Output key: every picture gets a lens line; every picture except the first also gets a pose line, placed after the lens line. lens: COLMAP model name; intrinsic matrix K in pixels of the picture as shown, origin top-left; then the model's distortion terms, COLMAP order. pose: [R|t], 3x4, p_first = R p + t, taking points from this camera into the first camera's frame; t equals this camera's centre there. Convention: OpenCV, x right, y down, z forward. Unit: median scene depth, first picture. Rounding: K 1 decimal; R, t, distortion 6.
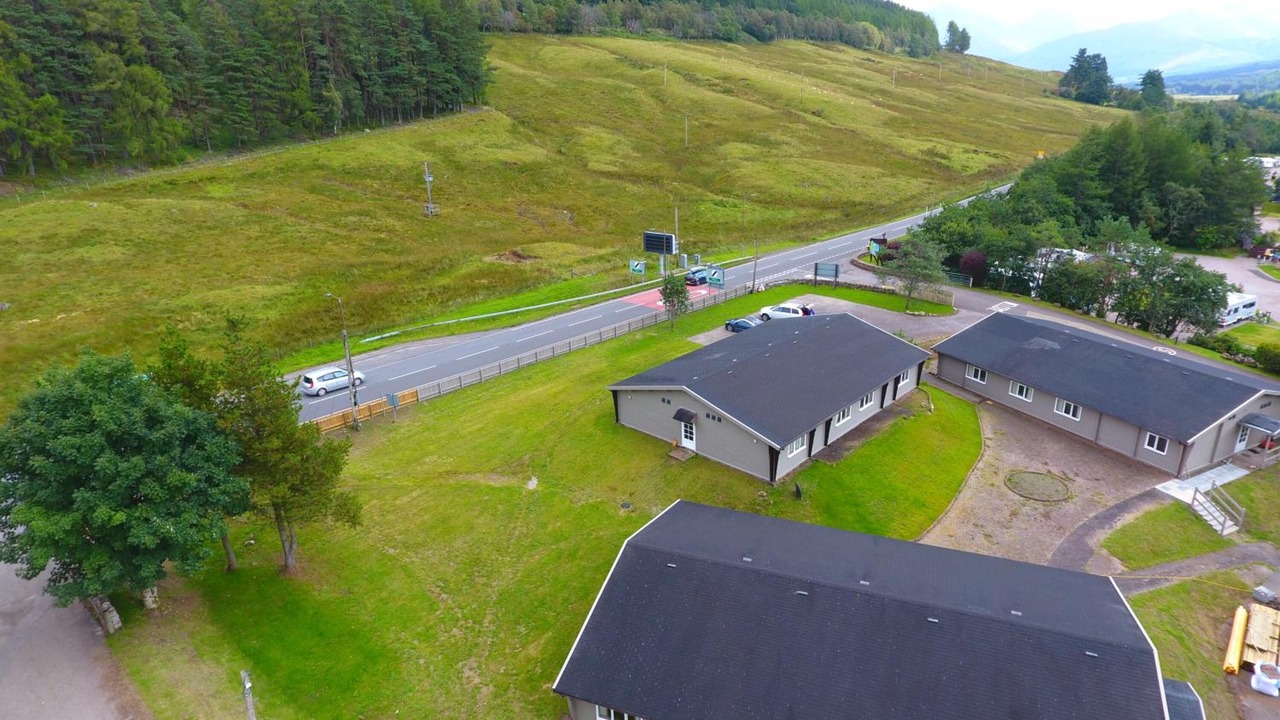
lens RADIAL K [[749.4, 0, 645.8], [0, 749.4, 361.0], [0, 0, 1]] dist [-0.001153, -0.001025]
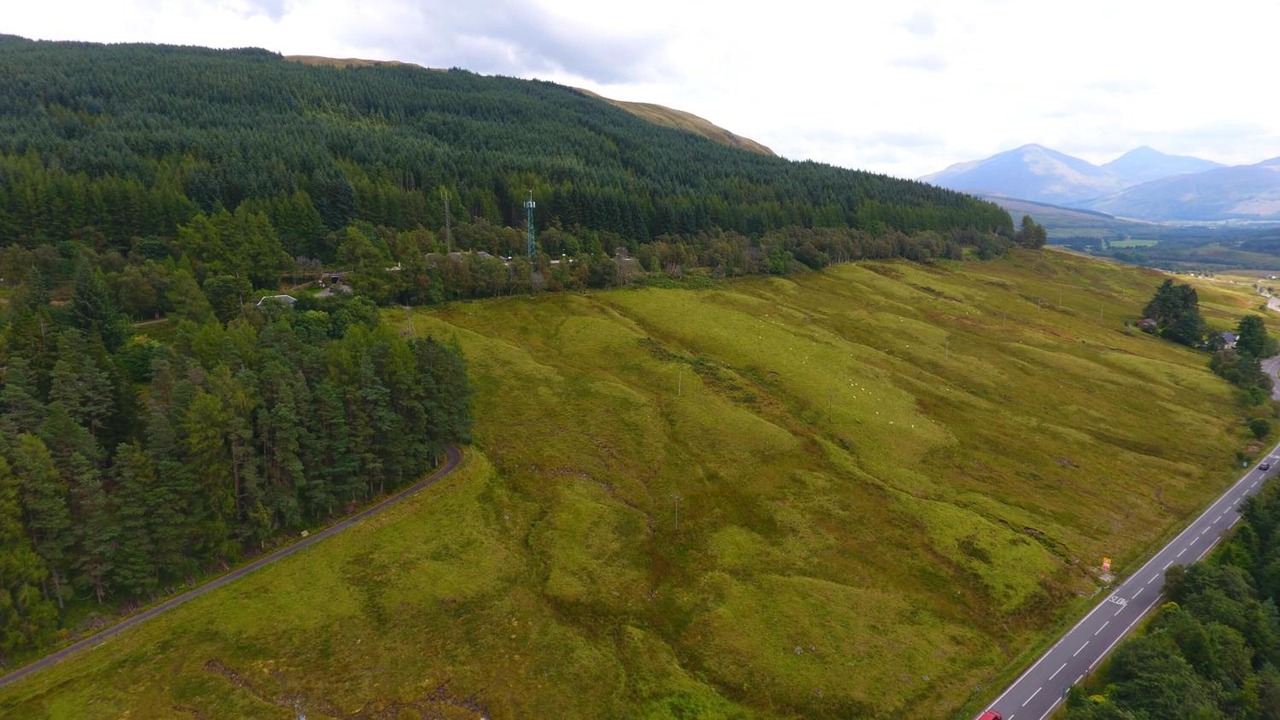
lens RADIAL K [[749.4, 0, 645.8], [0, 749.4, 361.0], [0, 0, 1]] dist [-0.001153, -0.001025]
pose [[0.993705, 0.049667, -0.100421, 0.067855], [-0.064230, 0.986984, -0.147436, -0.245195], [0.091791, 0.152958, 0.983961, 0.076470]]
